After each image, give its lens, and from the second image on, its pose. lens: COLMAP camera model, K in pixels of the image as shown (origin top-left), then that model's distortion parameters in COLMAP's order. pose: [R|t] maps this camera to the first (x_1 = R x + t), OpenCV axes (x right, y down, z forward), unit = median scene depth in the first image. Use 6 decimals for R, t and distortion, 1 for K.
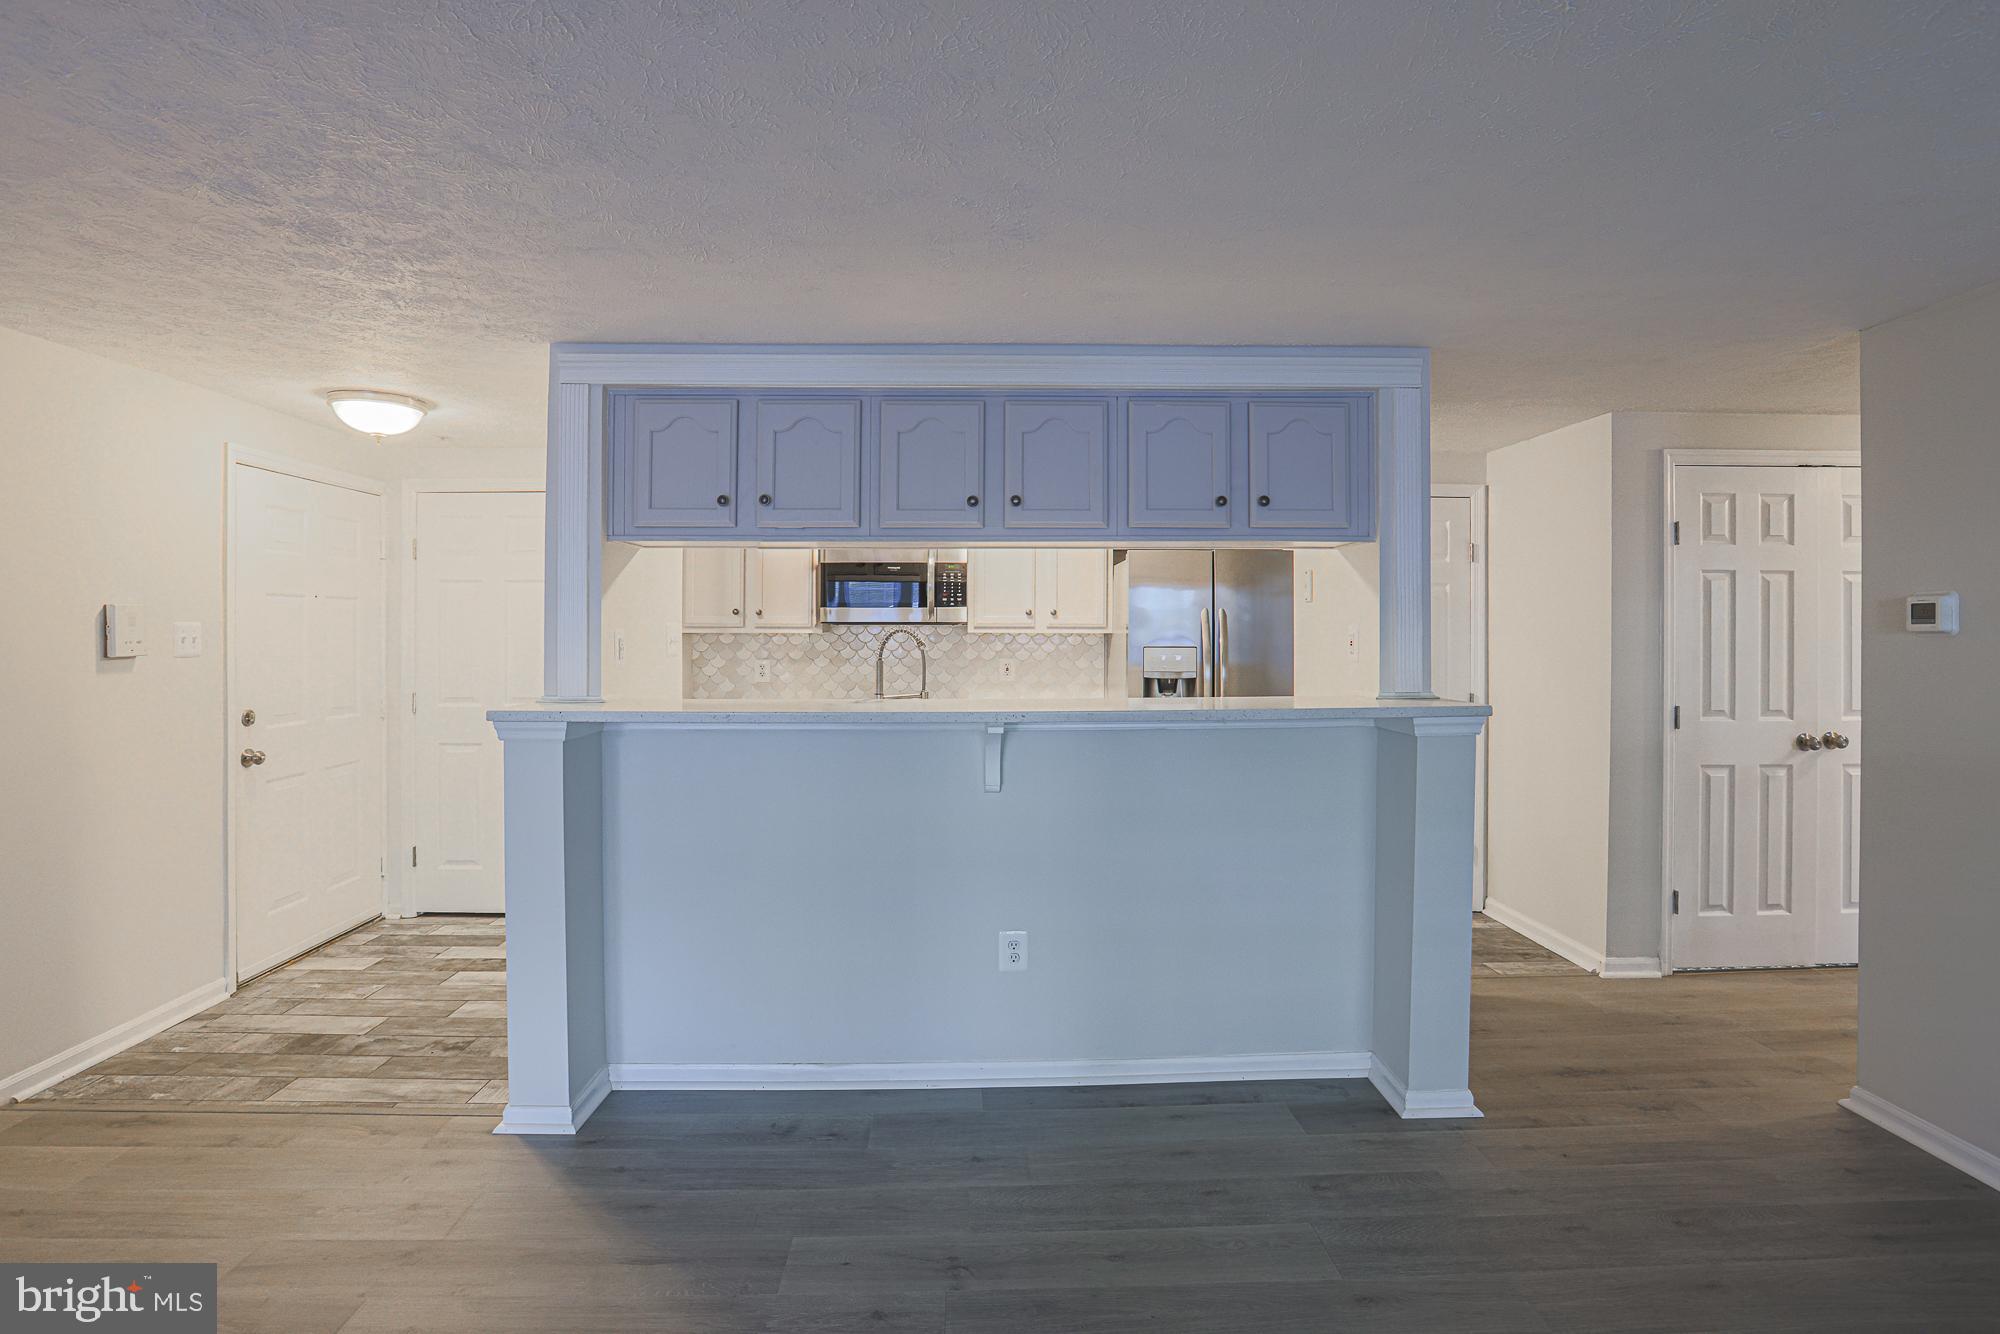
lens RADIAL K [[936.6, 0, 994.6], [0, 936.6, 626.7], [0, 0, 1]] dist [-0.047101, 0.014720]
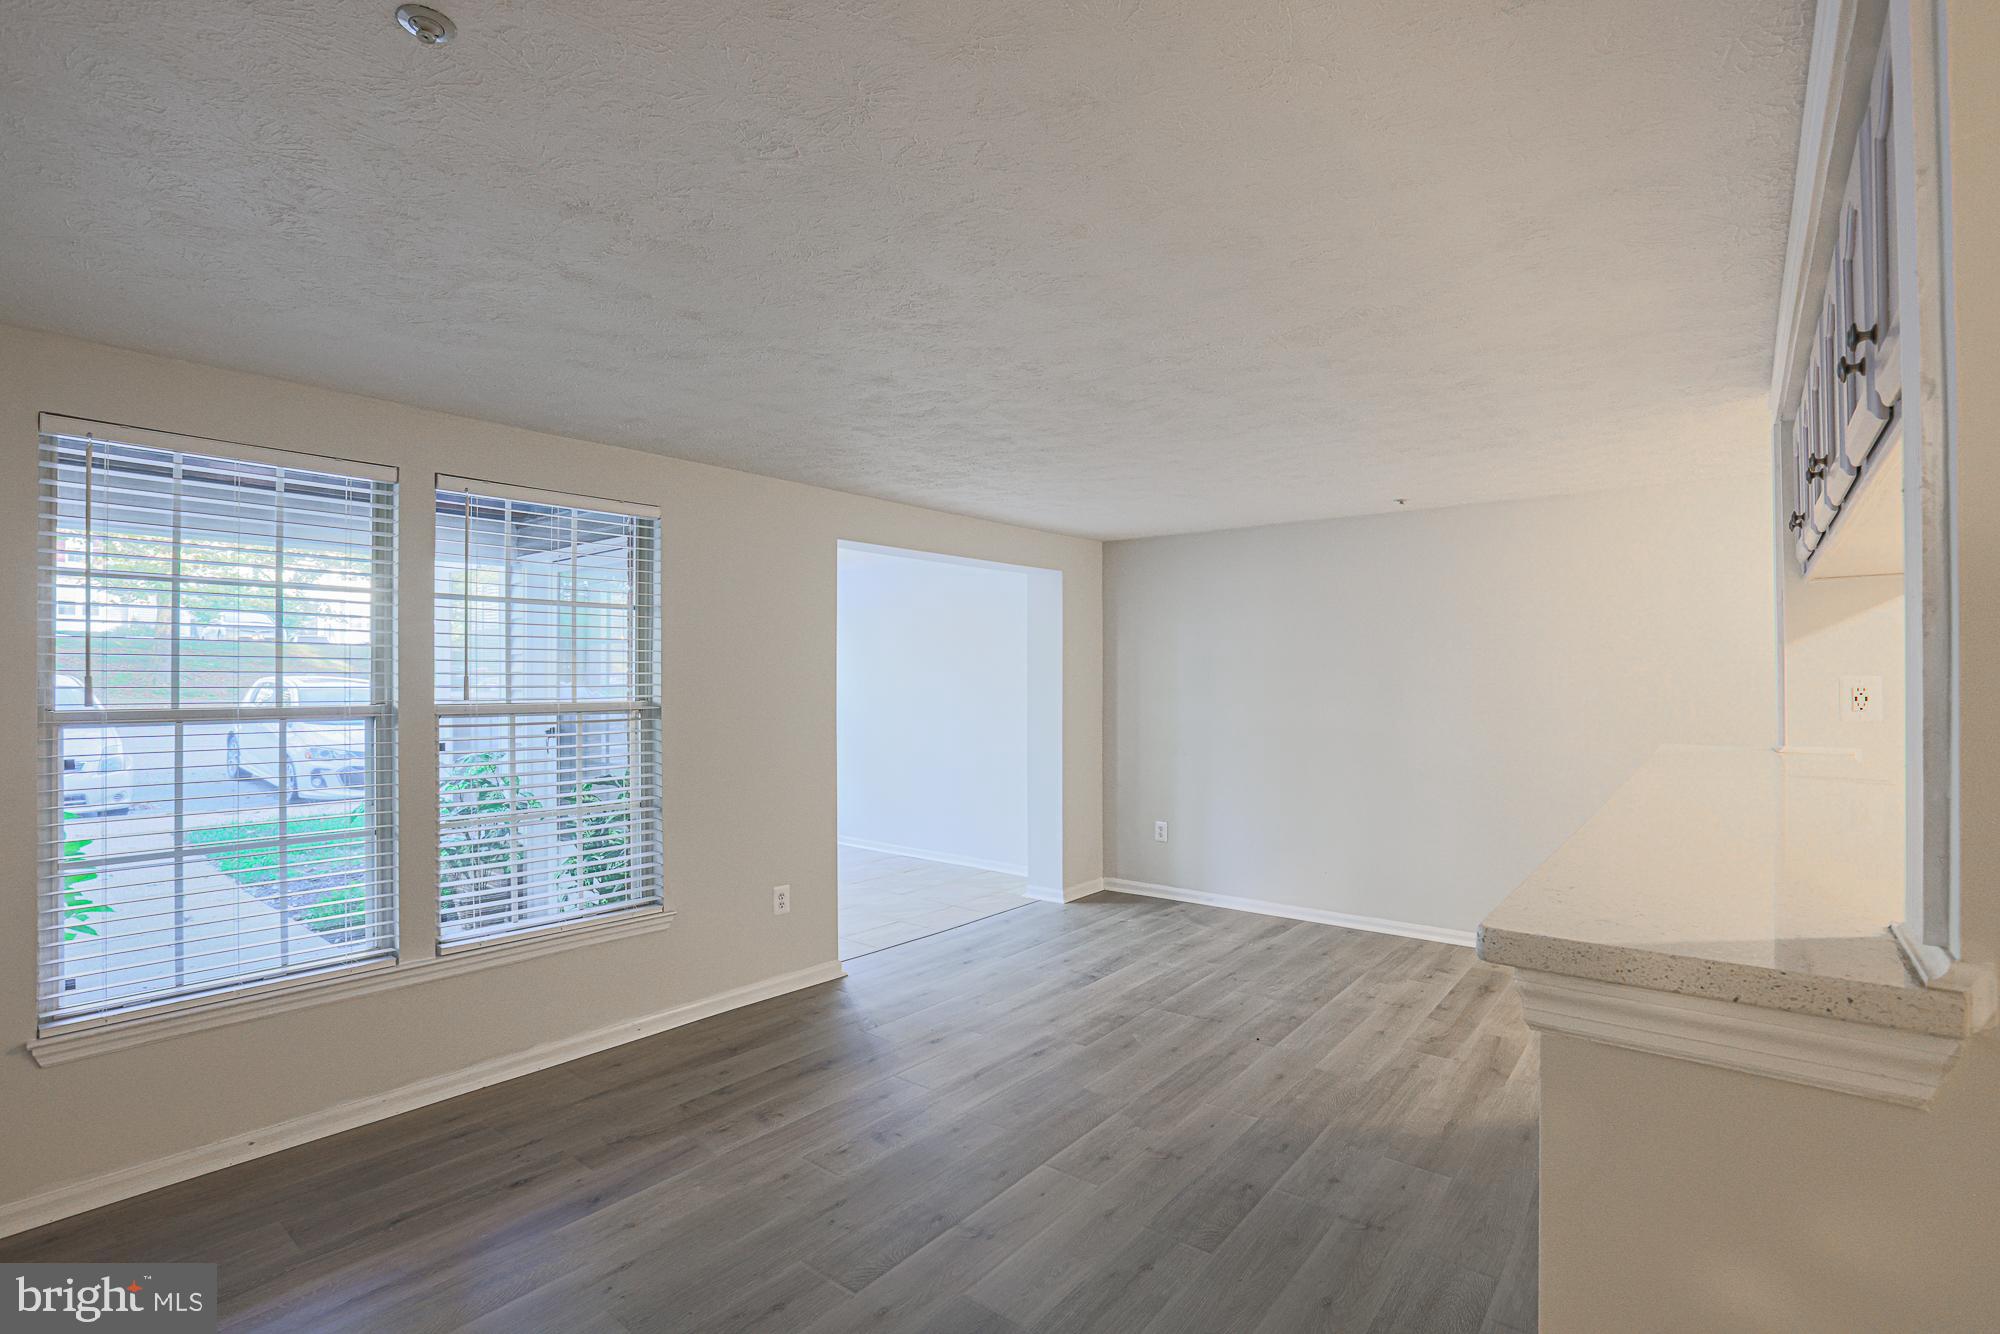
lens RADIAL K [[934.5, 0, 1000.0], [0, 934.5, 667.0], [0, 0, 1]] dist [-0.052959, 0.021957]
pose [[-0.654631, -0.009608, -0.755887, 0.685937], [0.001262, 0.999904, -0.013803, 0.004222], [0.755947, -0.009990, -0.654556, 0.847503]]
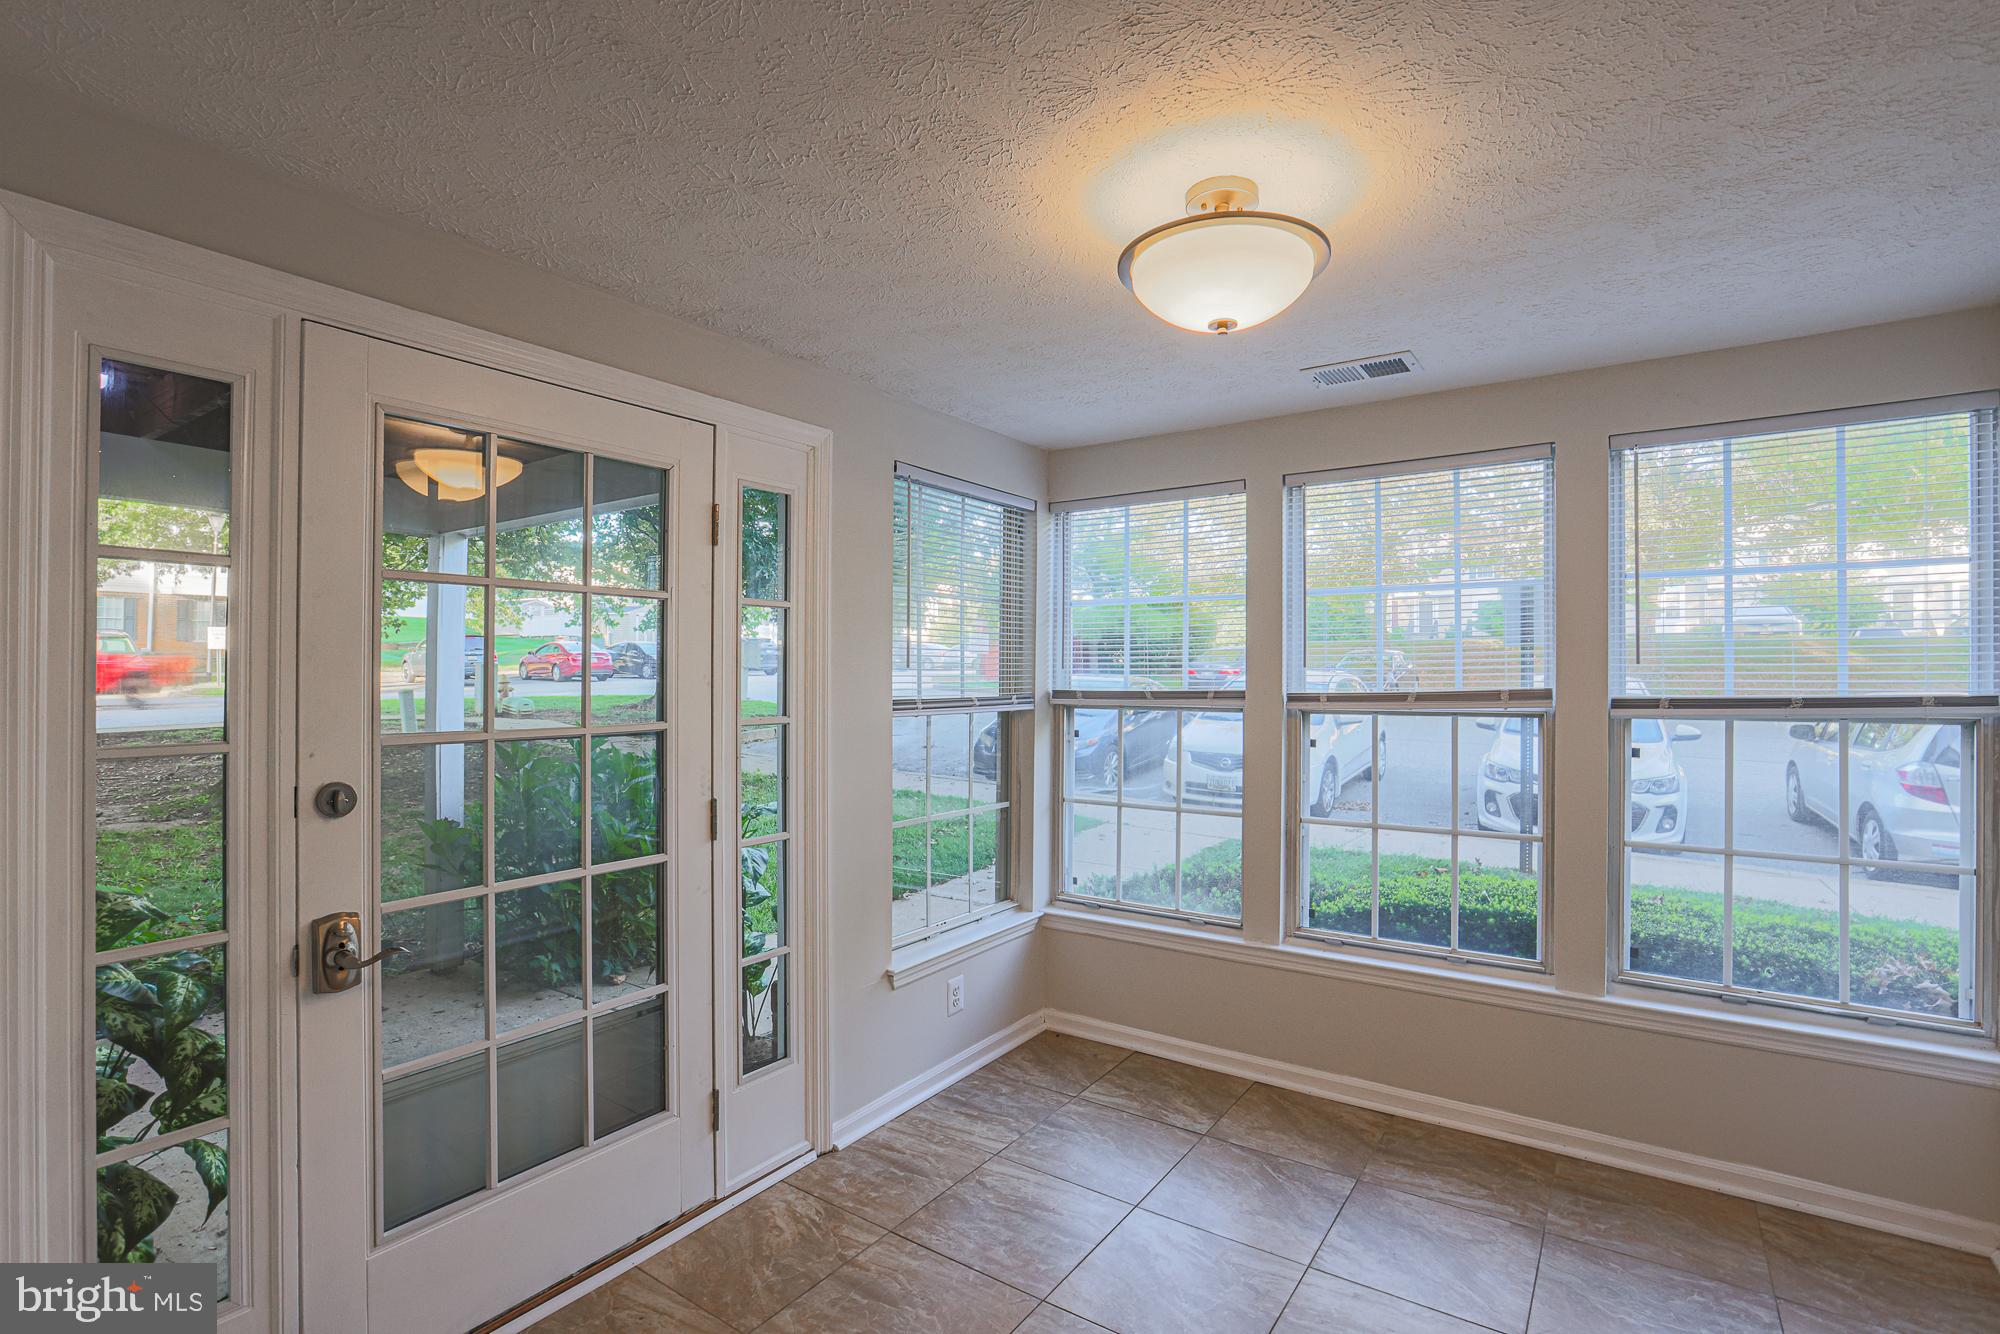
lens RADIAL K [[922.8, 0, 1004.3], [0, 922.8, 676.4], [0, 0, 1]] dist [-0.062431, 0.027102]
pose [[-0.803965, -0.002710, 0.594670, -0.610062], [-0.004498, 0.999989, -0.001525, 0.003423], [-0.594659, -0.003901, -0.803968, -0.238007]]
